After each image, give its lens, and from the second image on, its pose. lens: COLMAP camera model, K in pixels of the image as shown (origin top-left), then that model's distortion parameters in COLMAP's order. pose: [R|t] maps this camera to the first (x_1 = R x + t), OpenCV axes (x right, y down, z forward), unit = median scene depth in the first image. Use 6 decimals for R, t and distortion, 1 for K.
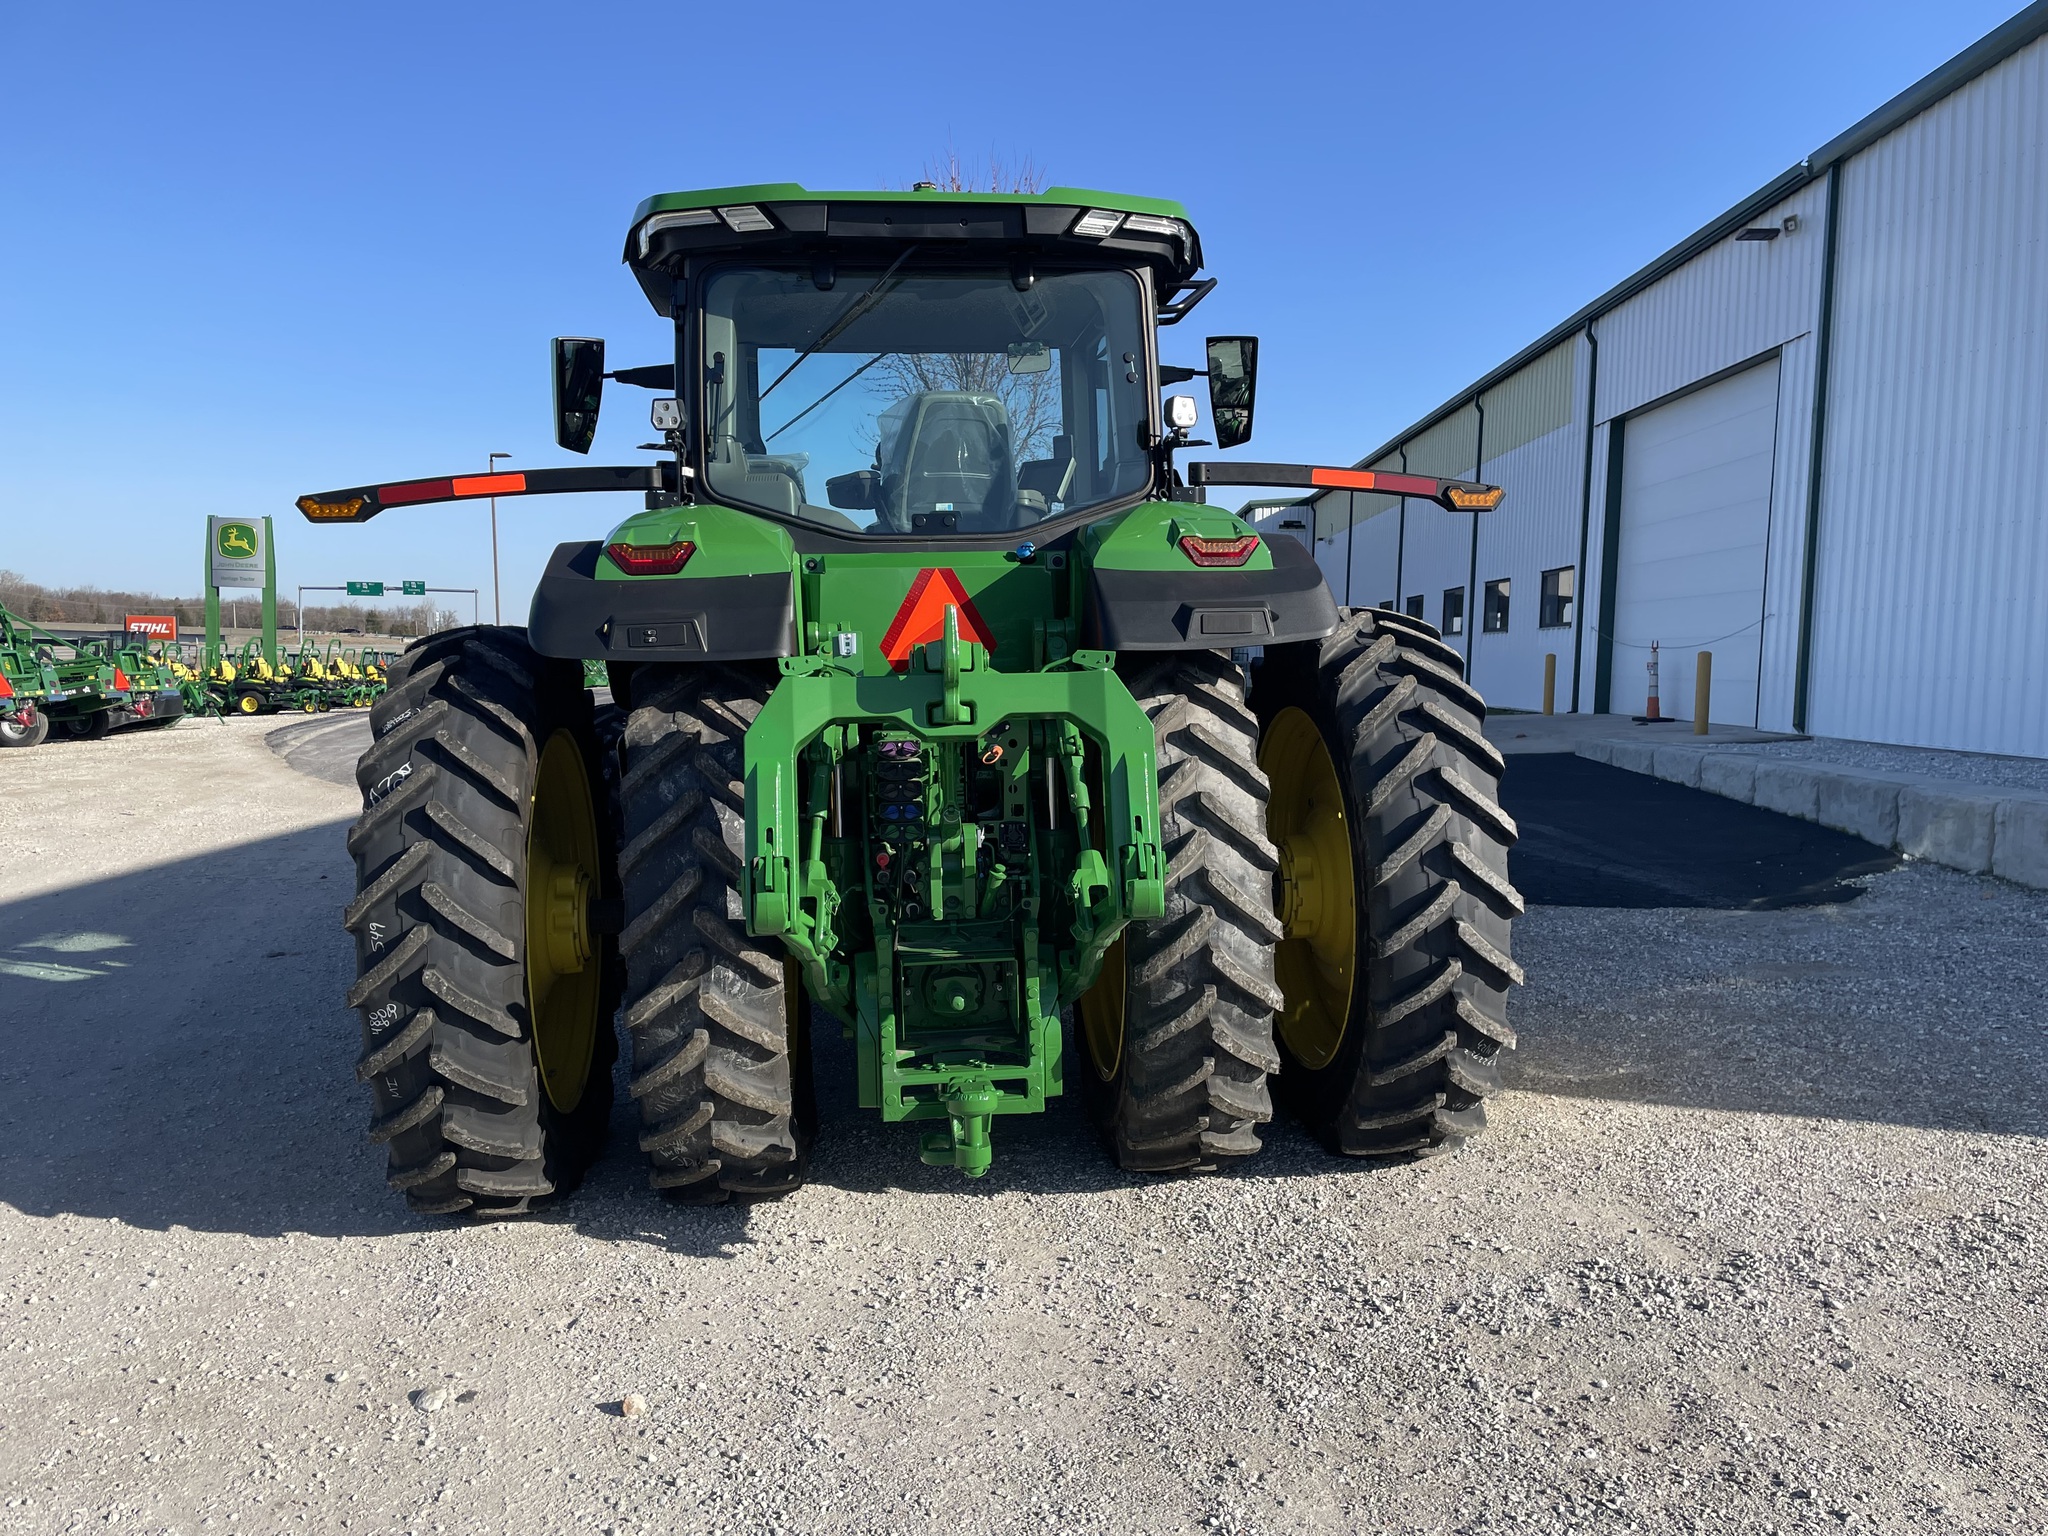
lens RADIAL K [[1504.5, 0, 1029.0], [0, 1504.5, 753.6], [0, 0, 1]] dist [0.104800, -0.147195]
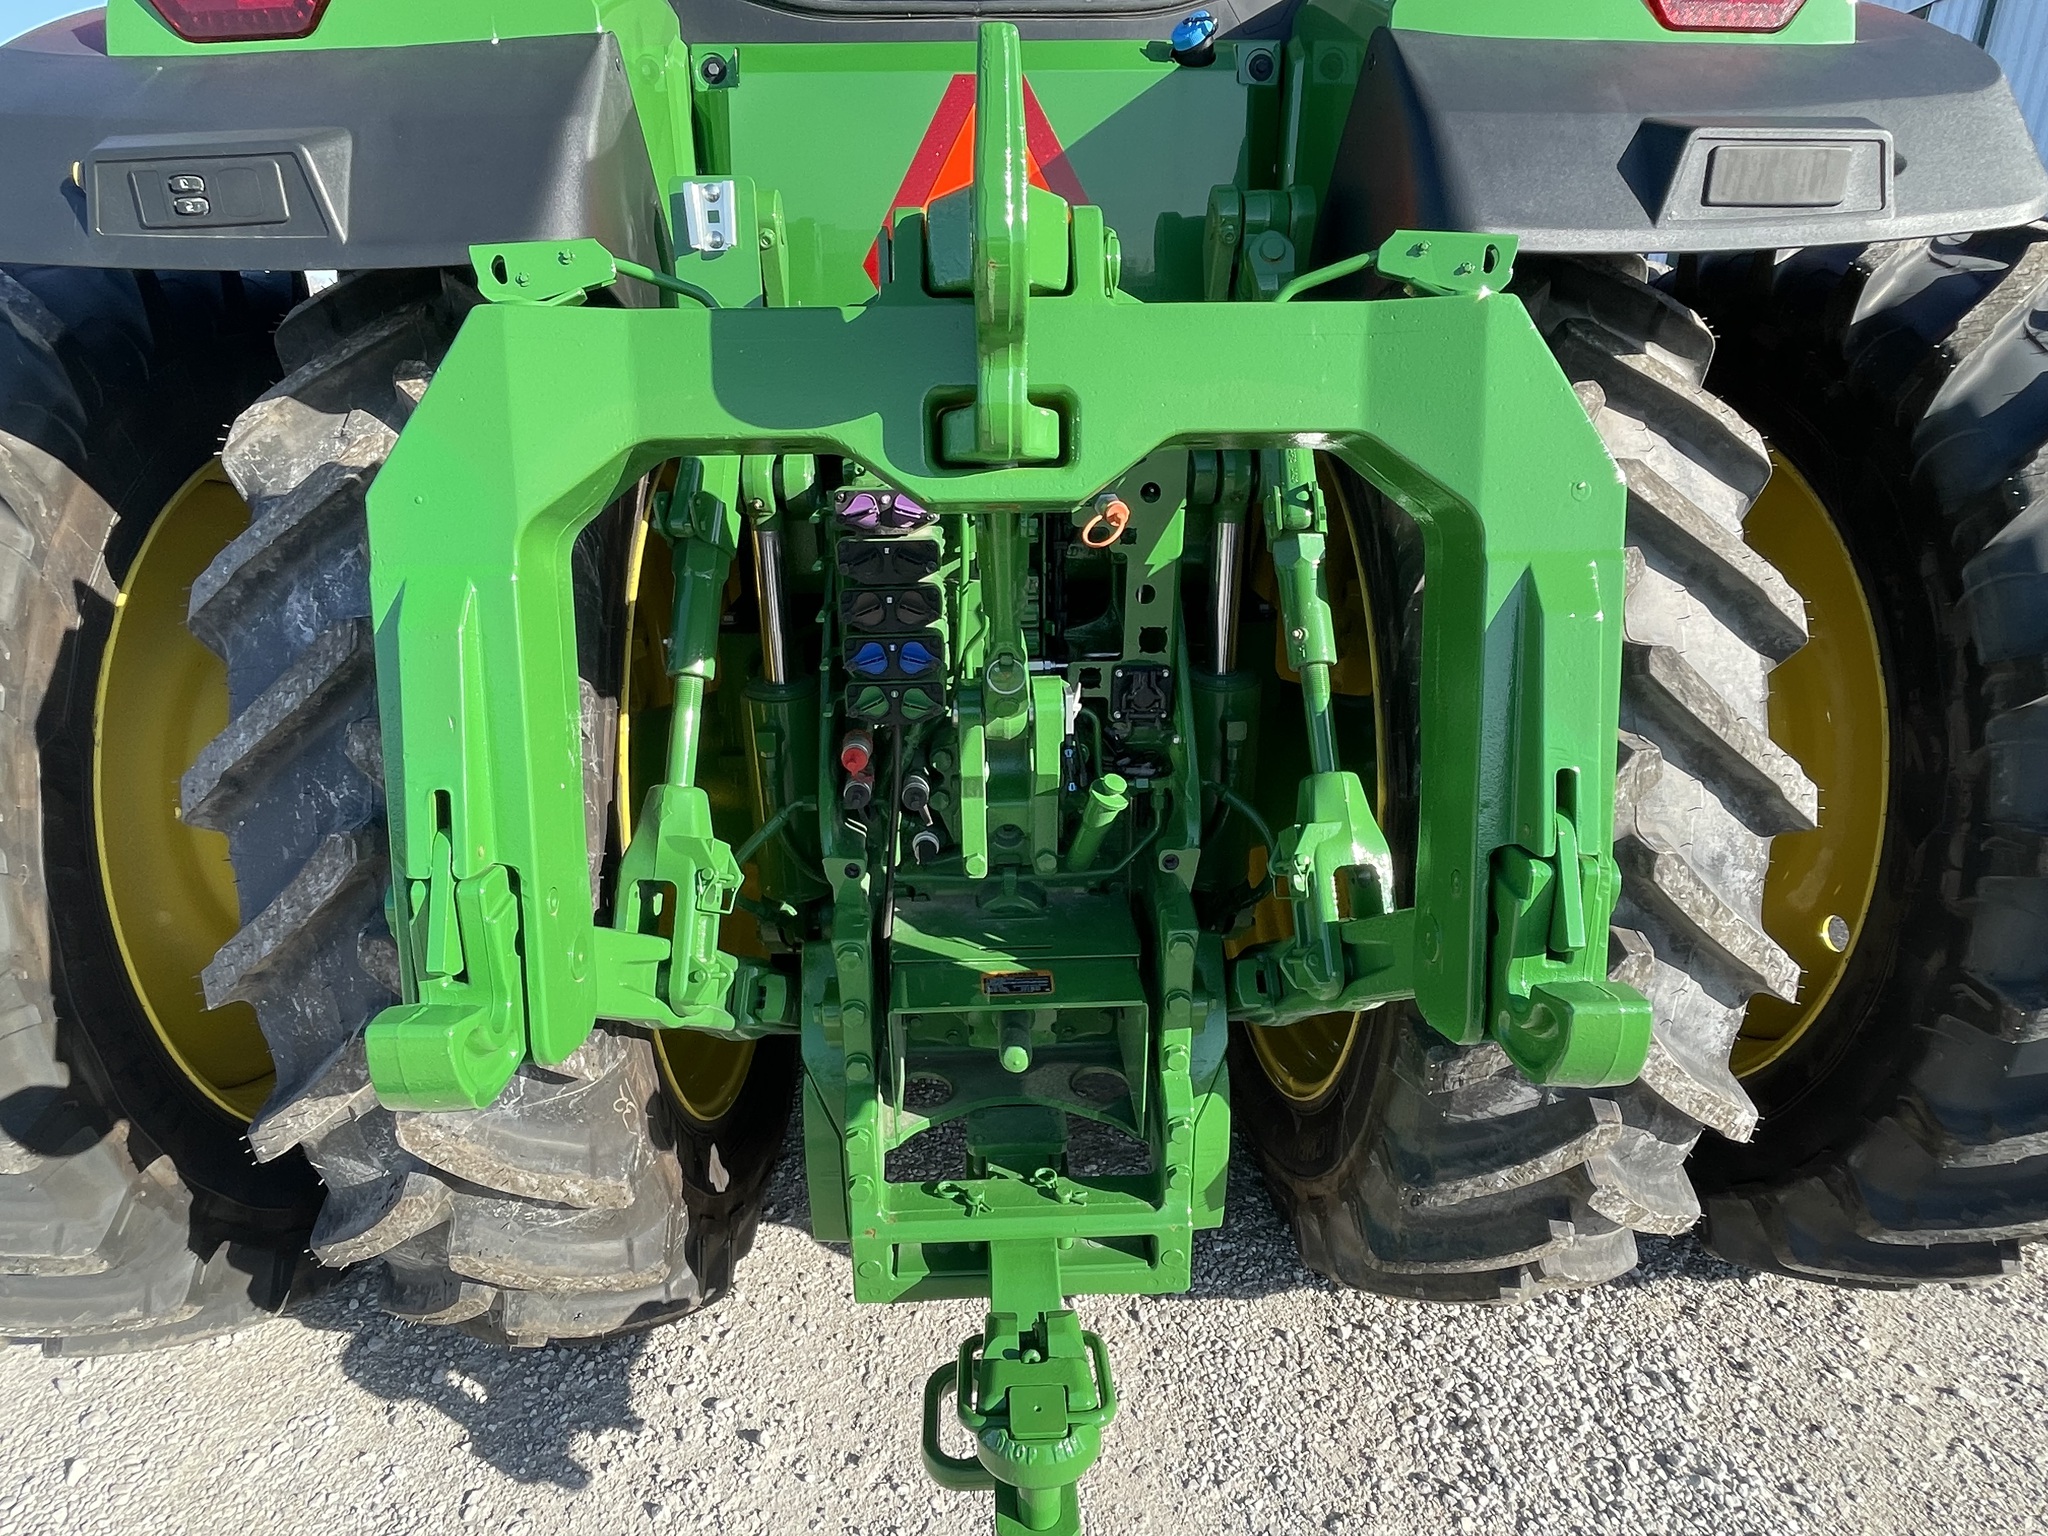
lens RADIAL K [[1523.8, 0, 987.9], [0, 1523.8, 883.8], [0, 0, 1]] dist [0.017986, -0.052850]
pose [[0.996735, 0.036130, -0.072209, -0.023199], [-0.014888, 0.961207, 0.275427, -0.020181], [0.079359, -0.273453, 0.958606, 0.564738]]
